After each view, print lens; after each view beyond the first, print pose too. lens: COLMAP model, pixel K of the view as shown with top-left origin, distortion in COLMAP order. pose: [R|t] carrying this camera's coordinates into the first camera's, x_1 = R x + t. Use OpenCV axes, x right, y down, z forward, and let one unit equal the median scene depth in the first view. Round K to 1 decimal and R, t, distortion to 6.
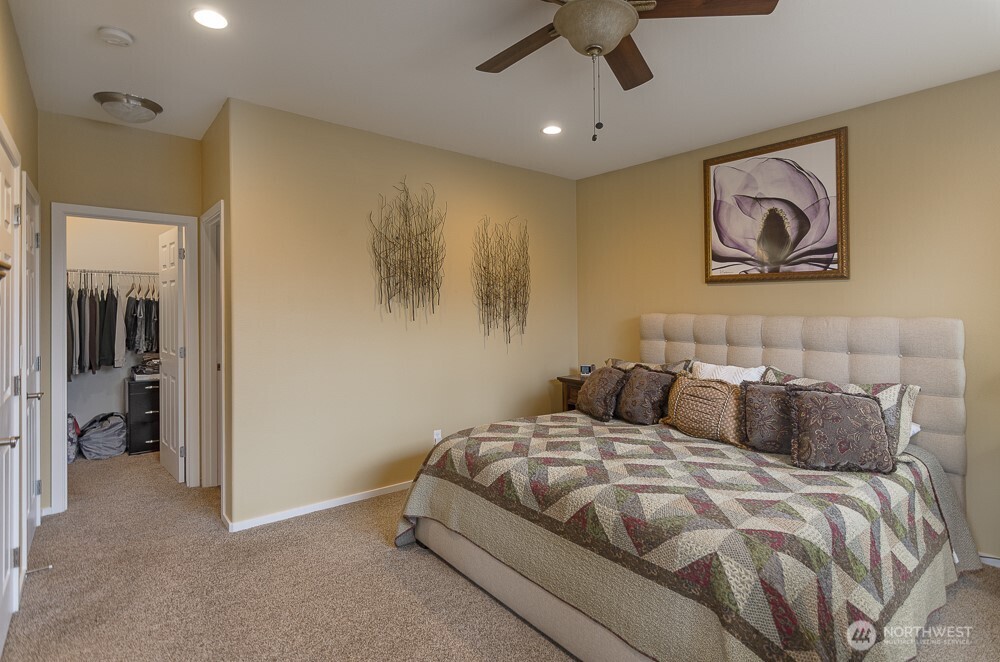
lens RADIAL K [[501.4, 0, 495.7], [0, 501.4, 281.2], [0, 0, 1]] dist [-0.001713, 0.000006]
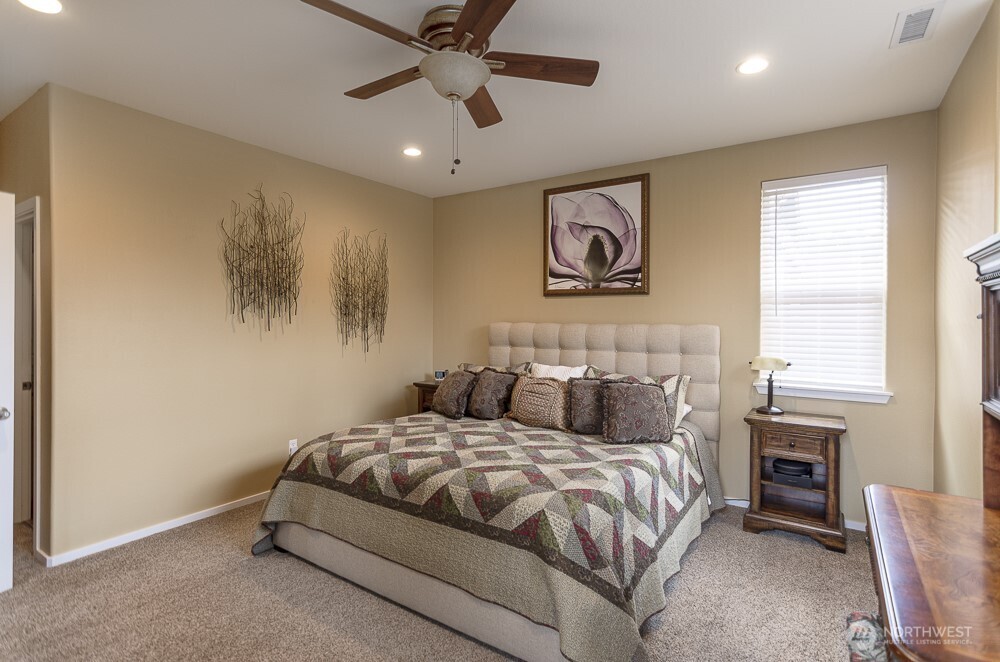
lens RADIAL K [[491.6, 0, 498.2], [0, 491.6, 290.3], [0, 0, 1]] dist [0.019438, 0.000059]
pose [[0.956002, 0.014772, 0.292989, -0.026223], [-0.013947, 0.999891, -0.004906, -0.004498], [-0.293029, 0.000603, 0.956103, -0.096280]]
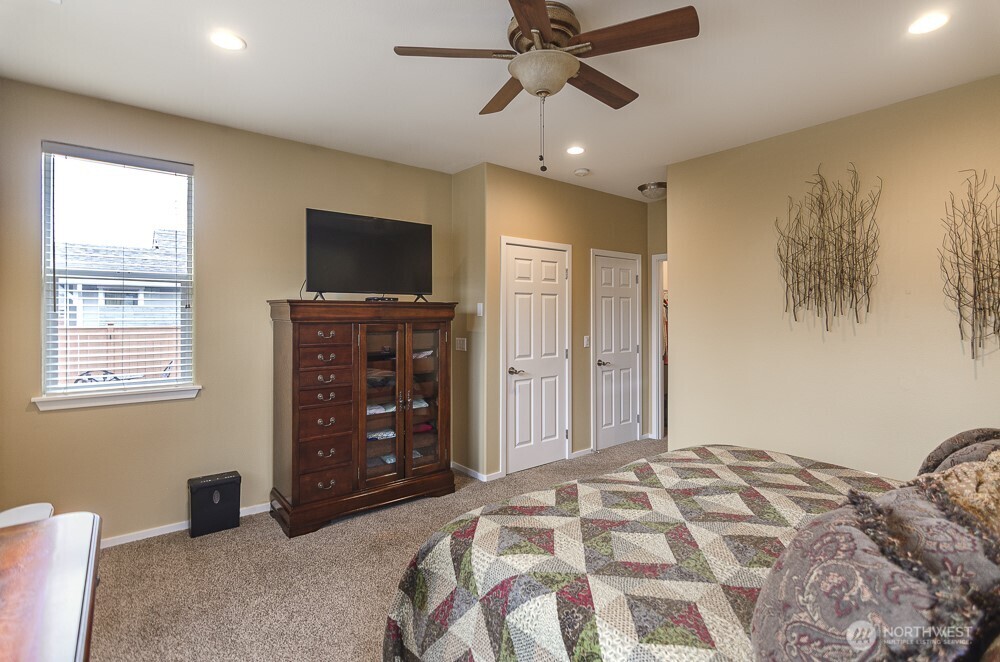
lens RADIAL K [[482.6, 0, 515.0], [0, 482.6, 299.6], [0, 0, 1]] dist [-0.004450, 0.004190]
pose [[0.016955, -0.033049, -0.999310, 0.964554], [0.053355, 0.998059, -0.032103, 0.033076], [0.998432, -0.052774, 0.018685, 0.667196]]
